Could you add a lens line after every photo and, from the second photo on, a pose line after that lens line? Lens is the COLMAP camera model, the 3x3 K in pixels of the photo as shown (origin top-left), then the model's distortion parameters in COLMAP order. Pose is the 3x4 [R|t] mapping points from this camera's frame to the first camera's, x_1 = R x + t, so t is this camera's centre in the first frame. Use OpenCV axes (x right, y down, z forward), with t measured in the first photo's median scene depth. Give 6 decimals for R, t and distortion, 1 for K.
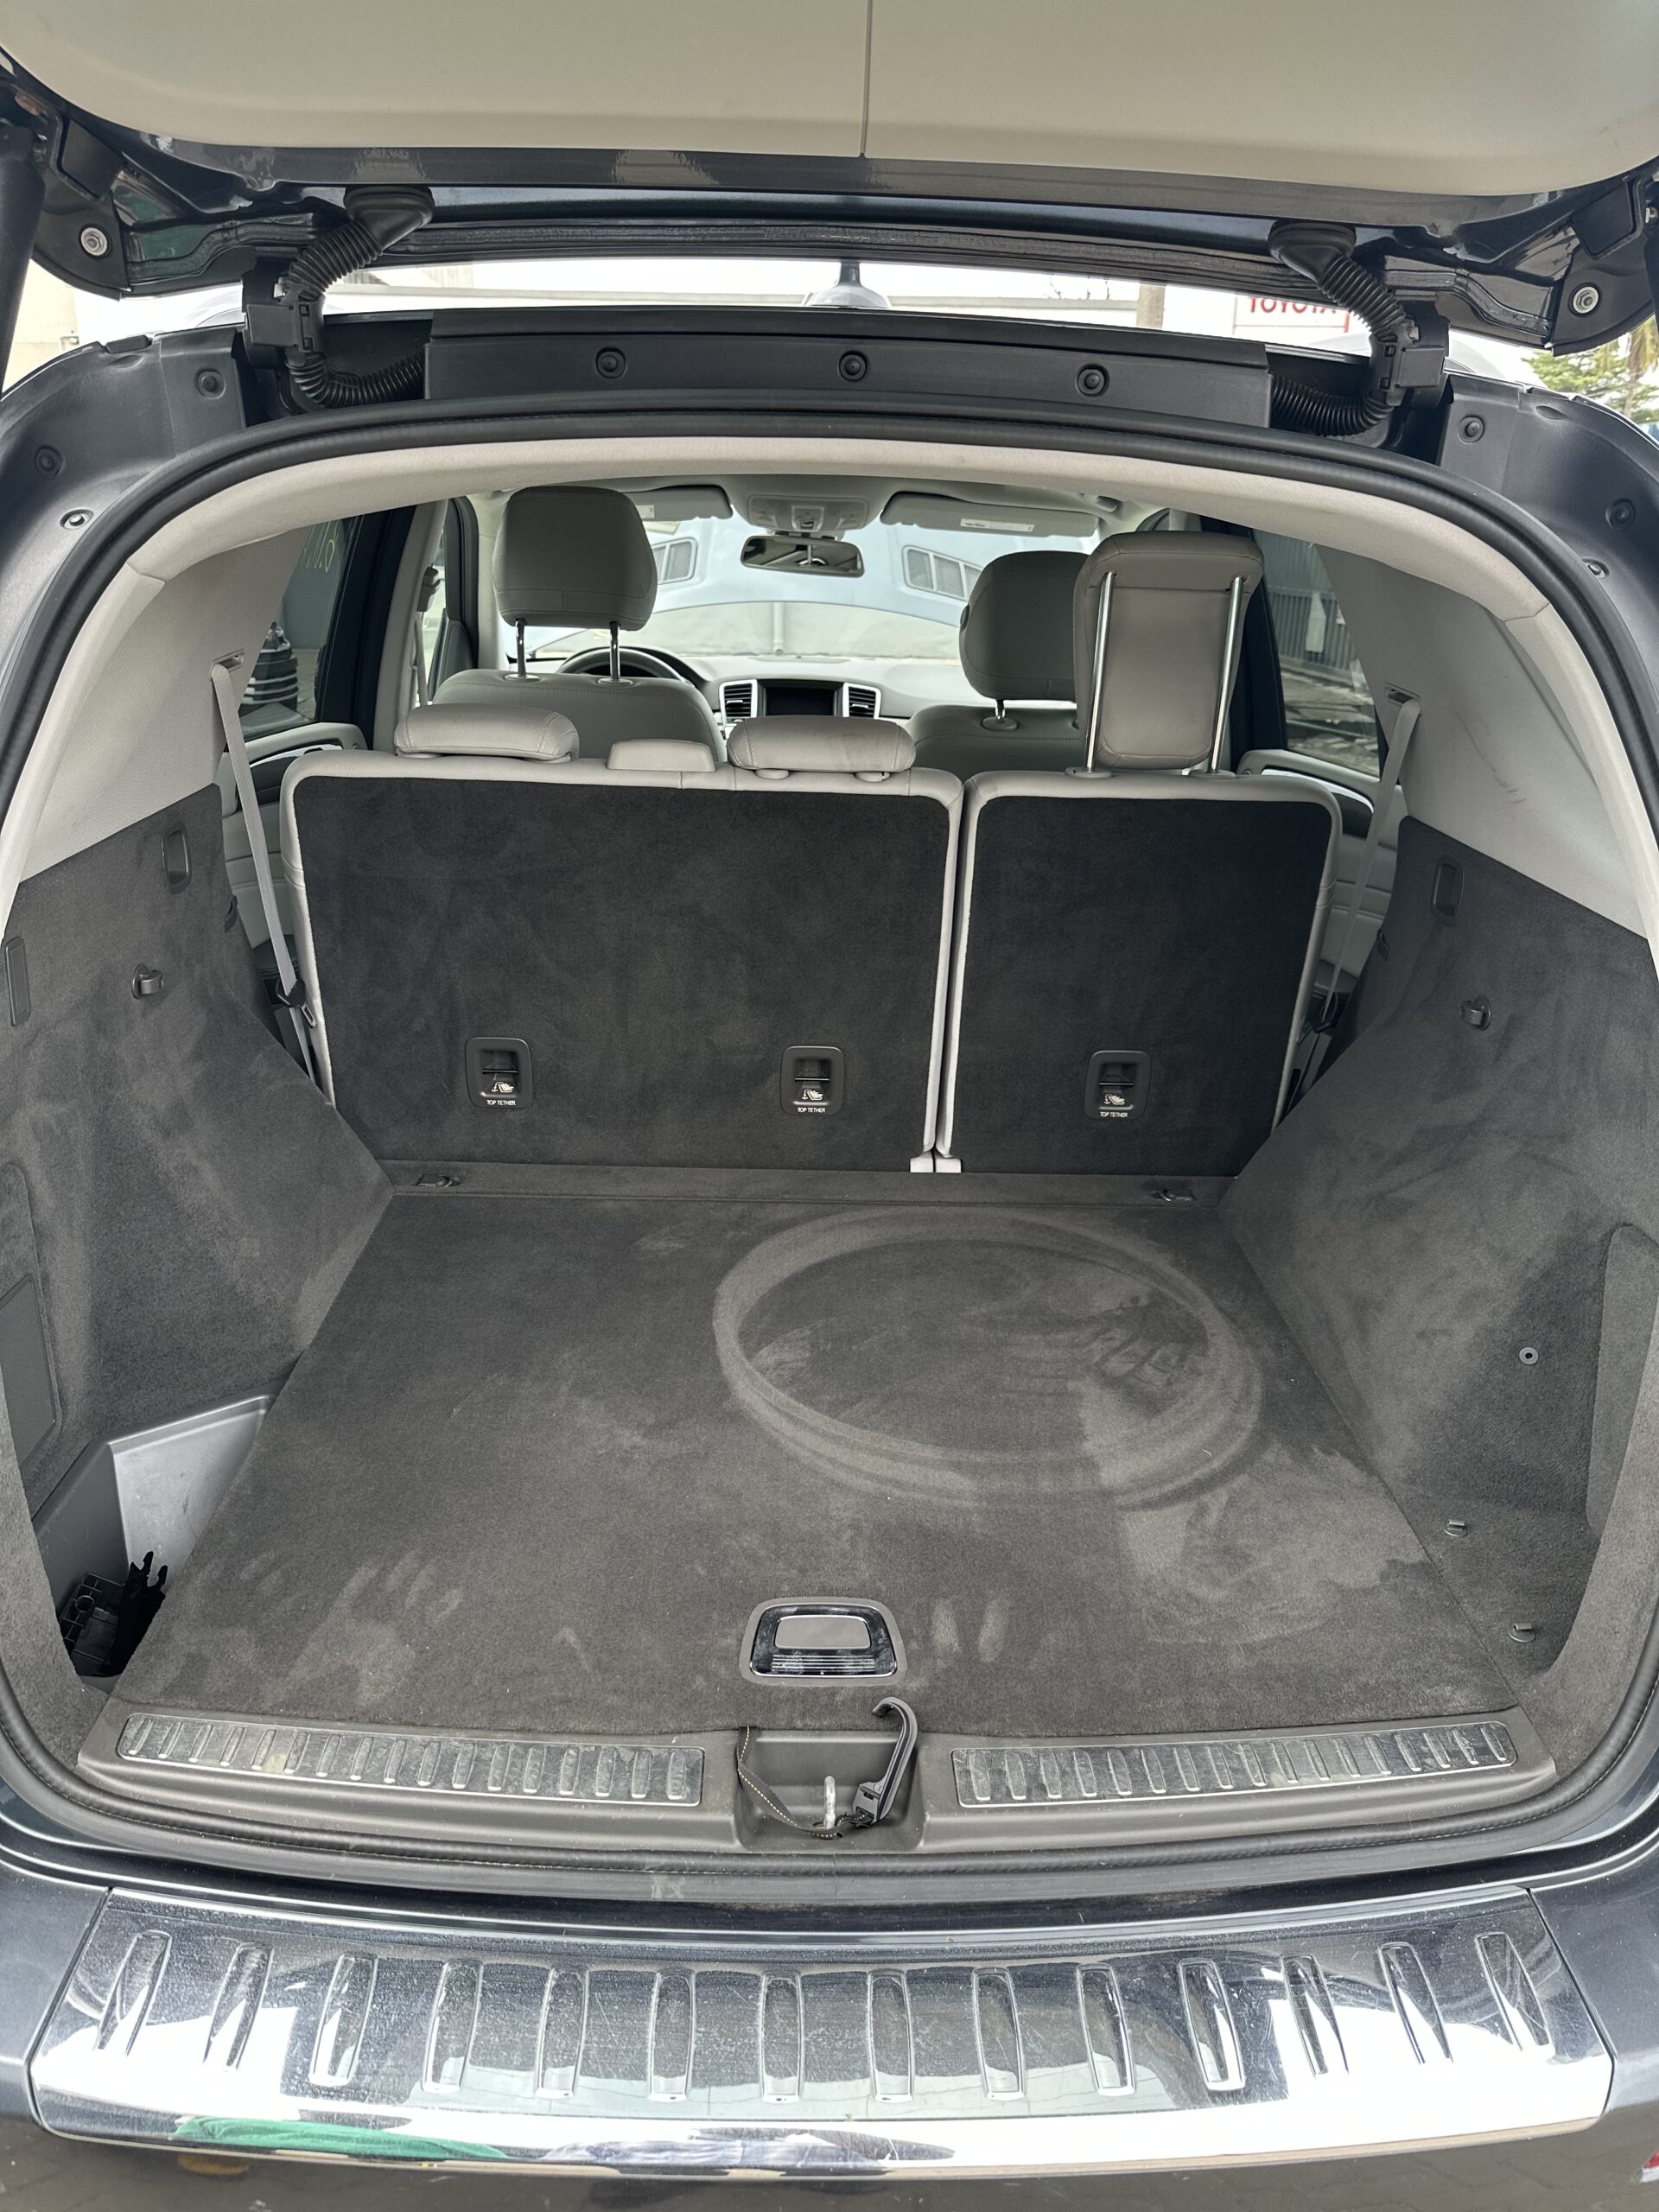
lens RADIAL K [[1558.3, 0, 833.2], [0, 1558.3, 1106.5], [0, 0, 1]] dist [0.050352, -0.041663]
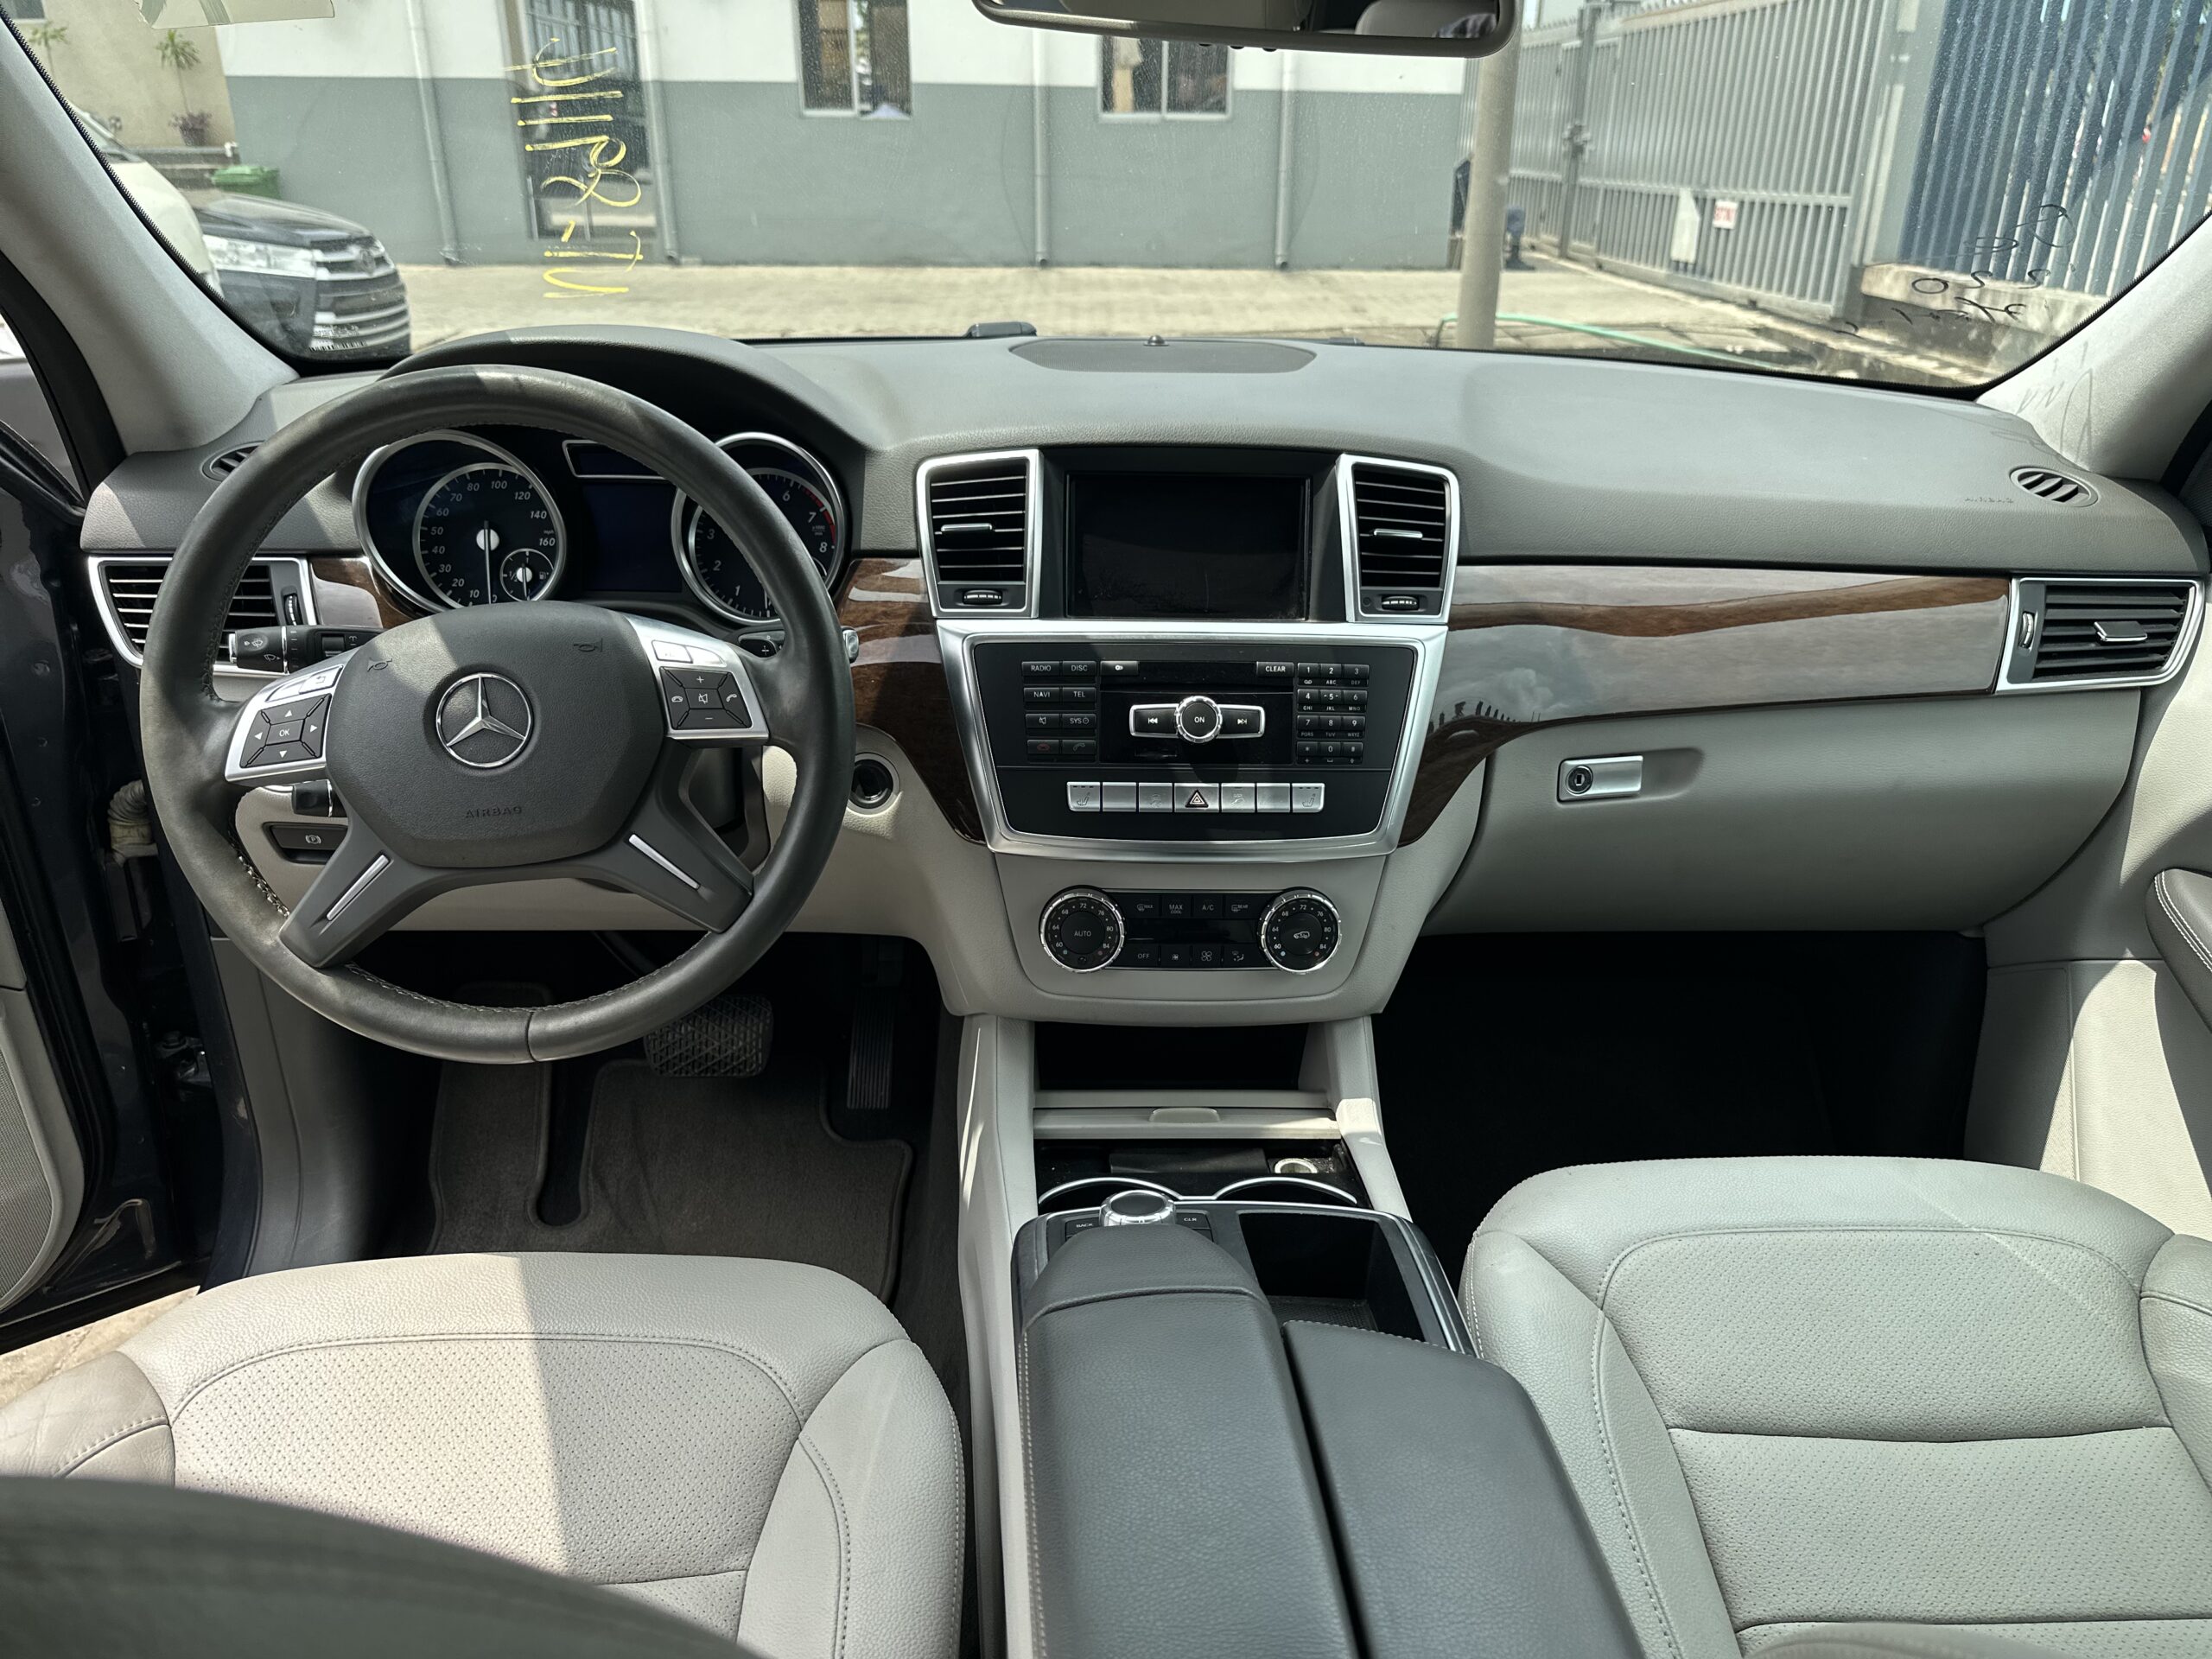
lens RADIAL K [[1560.5, 0, 1108.0], [0, 1560.5, 829.3], [0, 0, 1]] dist [0.048180, -0.039284]
pose [[0.999987, -0.005147, -0.000171, -0.007535], [0.005148, 0.997812, 0.065917, -0.045202], [-0.000168, -0.065917, 0.997825, 0.144295]]
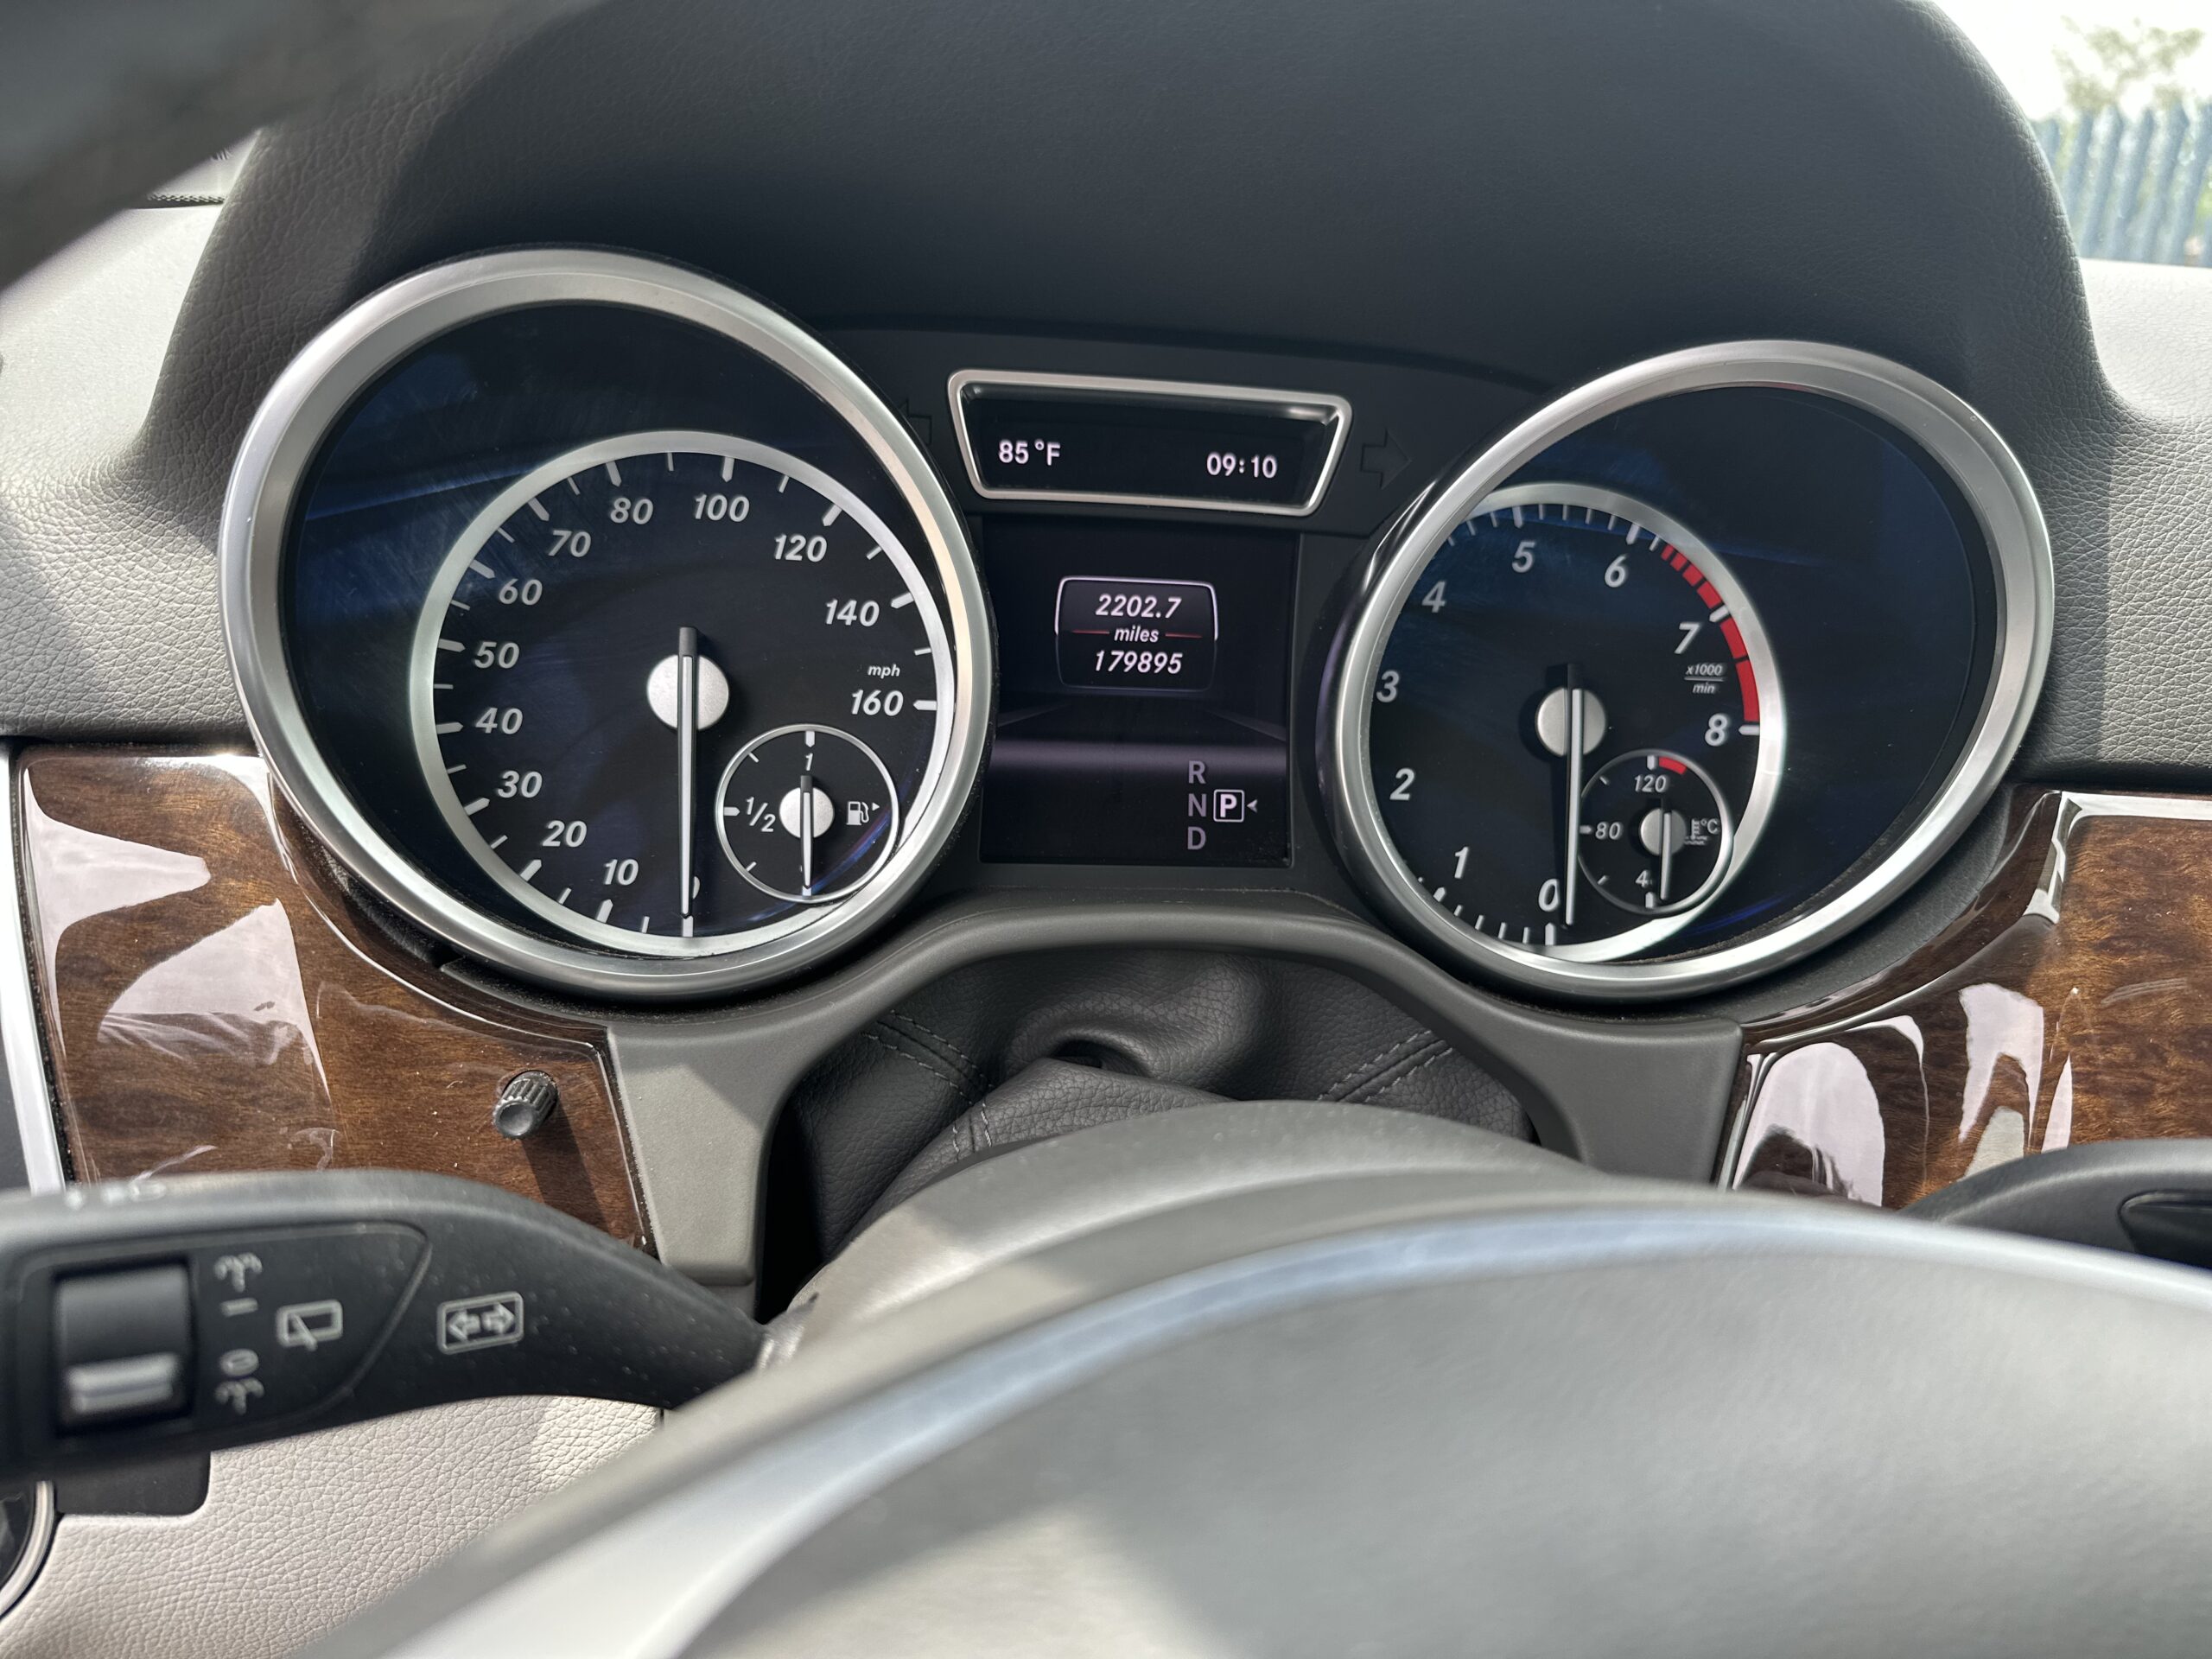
lens RADIAL K [[1558.3, 0, 1102.6], [0, 1558.3, 829.4], [0, 0, 1]] dist [0.050352, -0.041663]
pose [[0.989926, 0.012706, 0.141017, -0.030589], [-0.012135, 0.999914, -0.004908, -0.051258], [-0.141067, 0.003147, 0.989995, 0.190325]]
